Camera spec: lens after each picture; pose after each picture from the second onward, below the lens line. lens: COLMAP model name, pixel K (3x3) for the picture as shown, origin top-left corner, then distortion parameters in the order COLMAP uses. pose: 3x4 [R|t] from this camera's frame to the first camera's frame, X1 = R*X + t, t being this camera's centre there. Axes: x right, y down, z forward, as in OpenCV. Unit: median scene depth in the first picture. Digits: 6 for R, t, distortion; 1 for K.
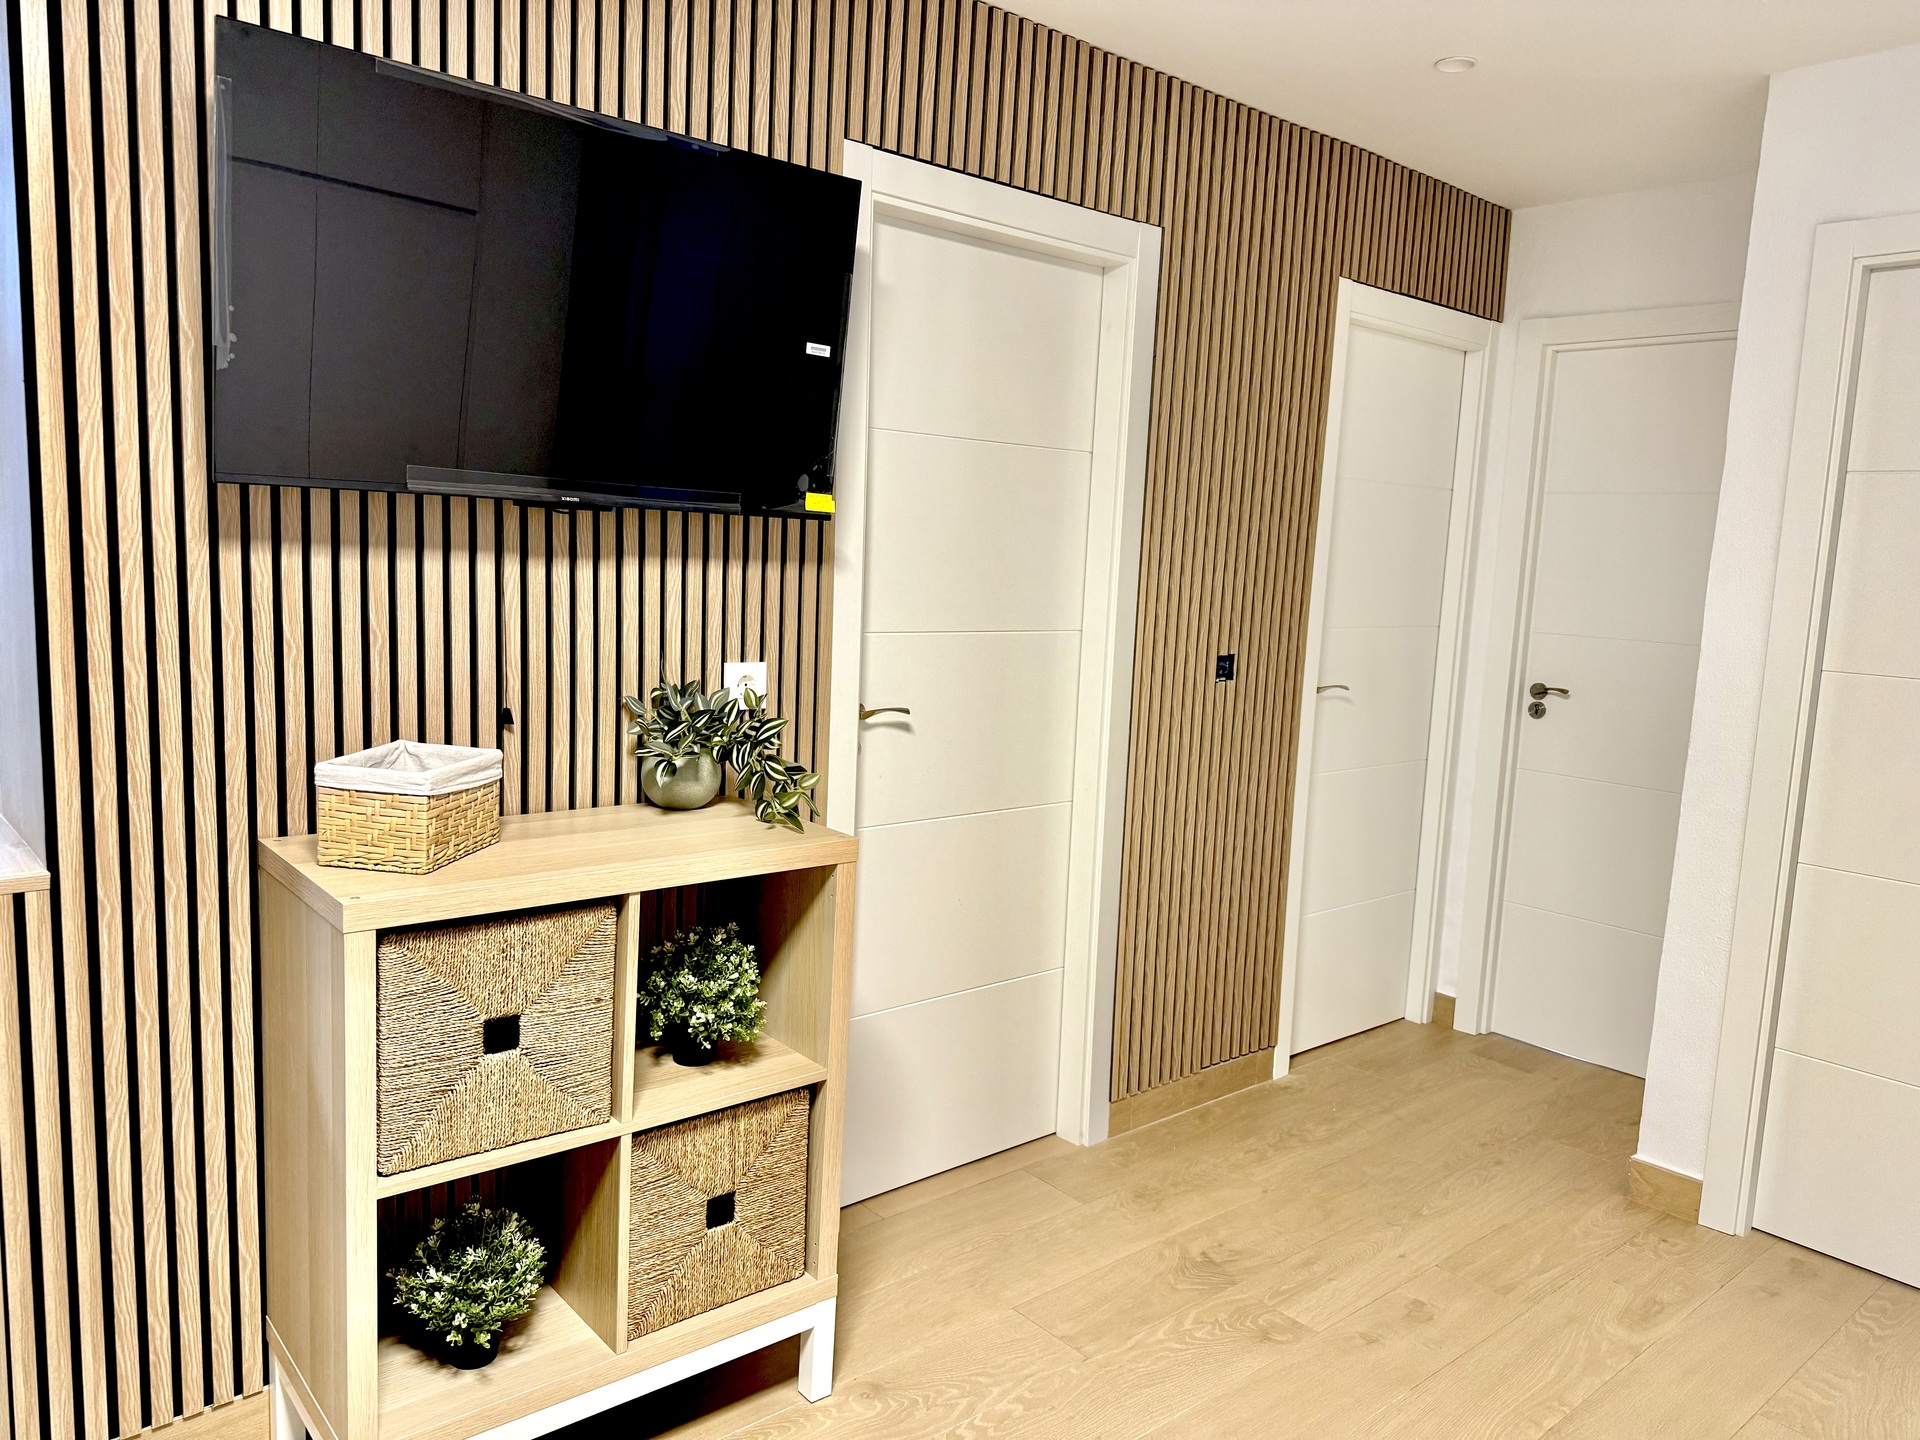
lens RADIAL K [[1362.5, 0, 960.0], [0, 1362.5, 720.0], [0, 0, 1]] dist [0.039765, -0.052521]
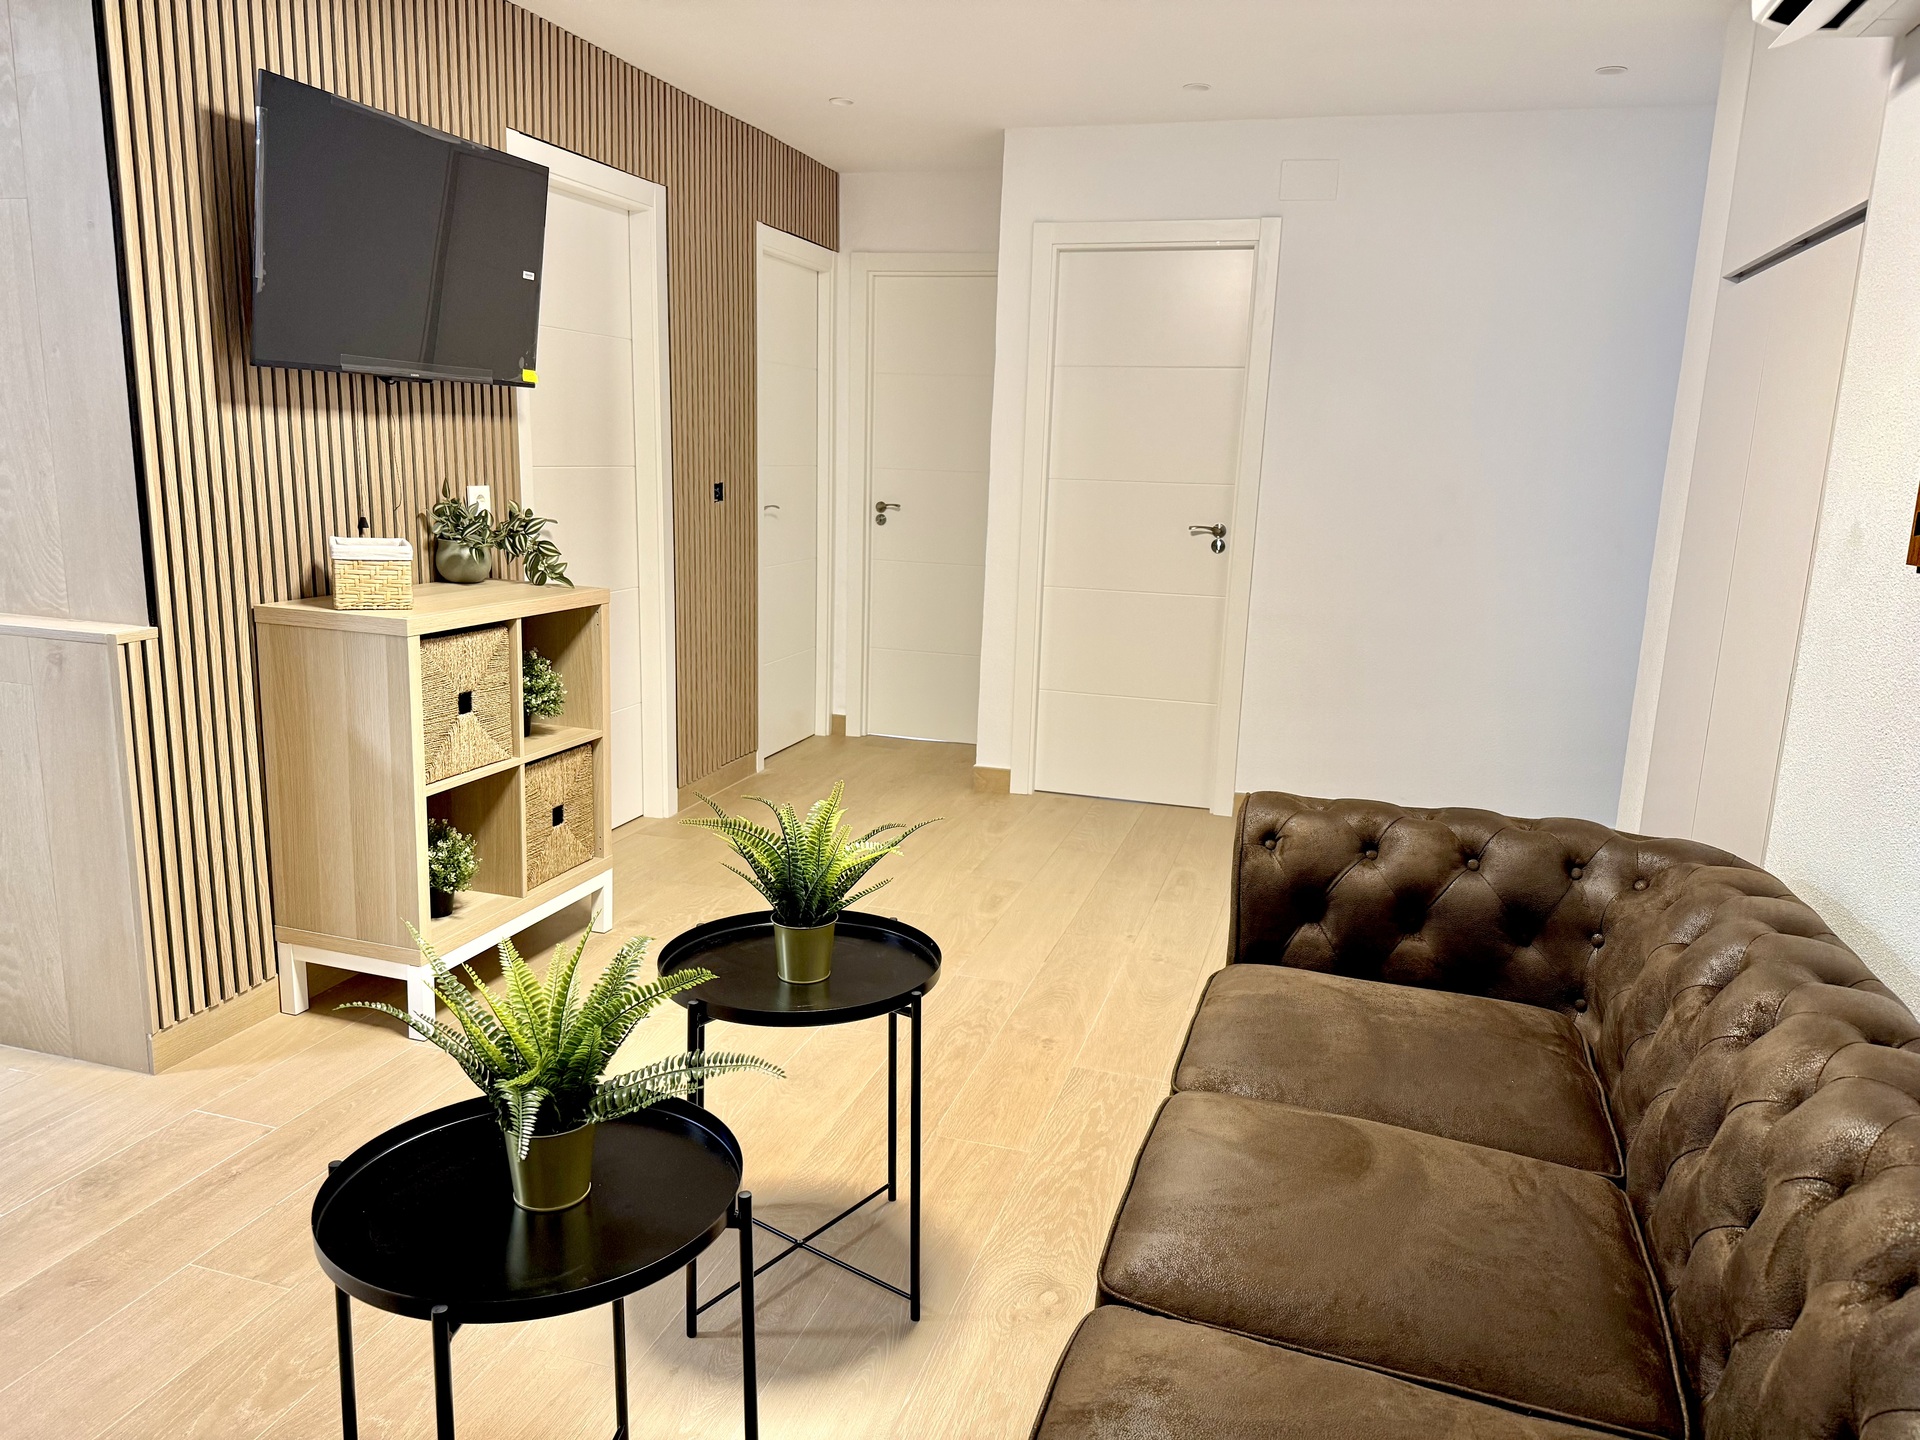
lens RADIAL K [[1355.8, 0, 960.0], [0, 1355.8, 720.0], [0, 0, 1]] dist [0.218279, -0.351005]
pose [[0.844716, -0.125708, 0.520243, -0.500292], [0.076557, 0.990410, 0.115010, 0.070928], [-0.529712, -0.057323, 0.846238, -0.541854]]
